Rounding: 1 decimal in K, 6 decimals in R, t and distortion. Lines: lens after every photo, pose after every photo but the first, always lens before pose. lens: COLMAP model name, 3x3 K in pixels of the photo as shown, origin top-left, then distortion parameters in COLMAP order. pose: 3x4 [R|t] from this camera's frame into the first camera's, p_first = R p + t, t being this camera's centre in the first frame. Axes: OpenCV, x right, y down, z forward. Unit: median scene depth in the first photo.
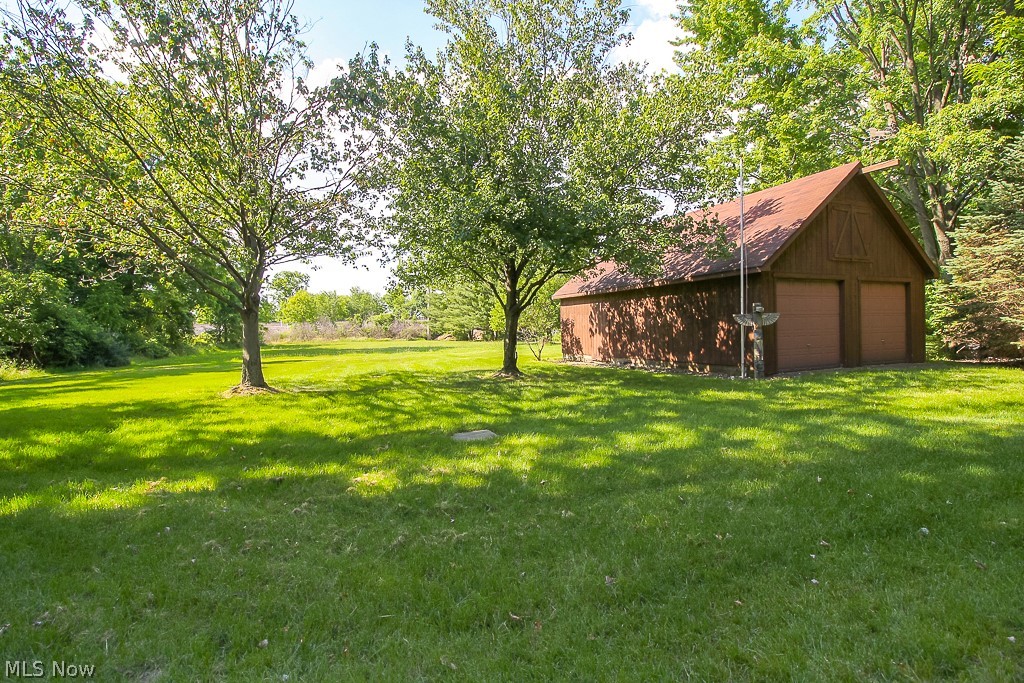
lens RADIAL K [[481.3, 0, 512.3], [0, 481.3, 345.5], [0, 0, 1]] dist [-0.015103, -0.001132]
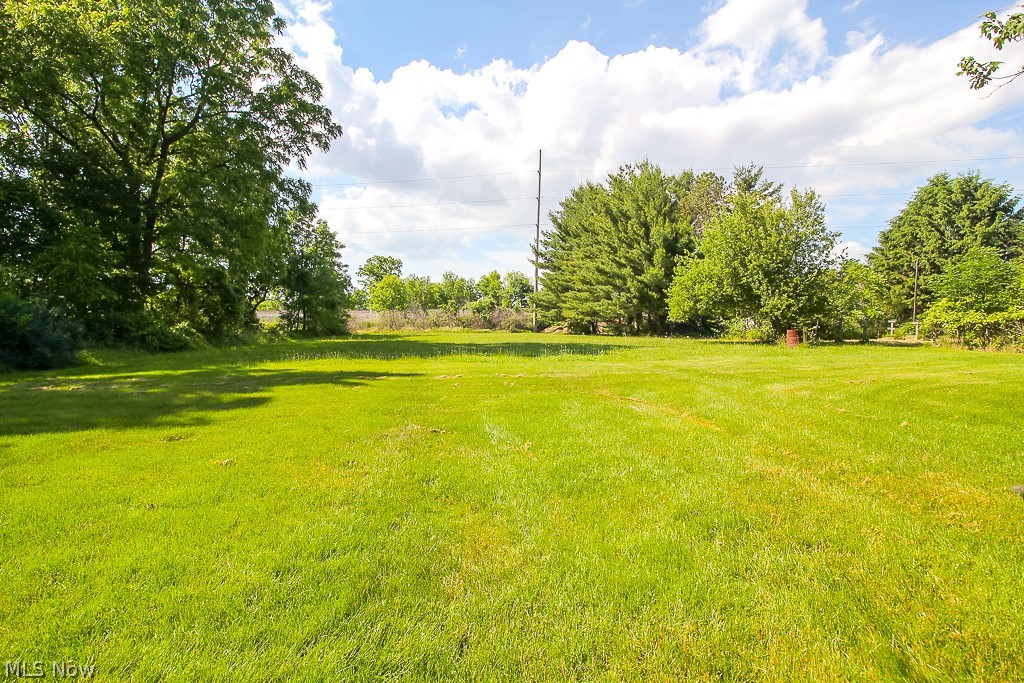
lens RADIAL K [[524.5, 0, 511.9], [0, 524.5, 336.4], [0, 0, 1]] dist [-0.000974, 0.000008]
pose [[0.981689, 0.022940, -0.189104, -0.040455], [-0.023916, 0.999710, -0.002883, -0.000756], [0.188983, 0.007352, 0.981953, 0.106588]]
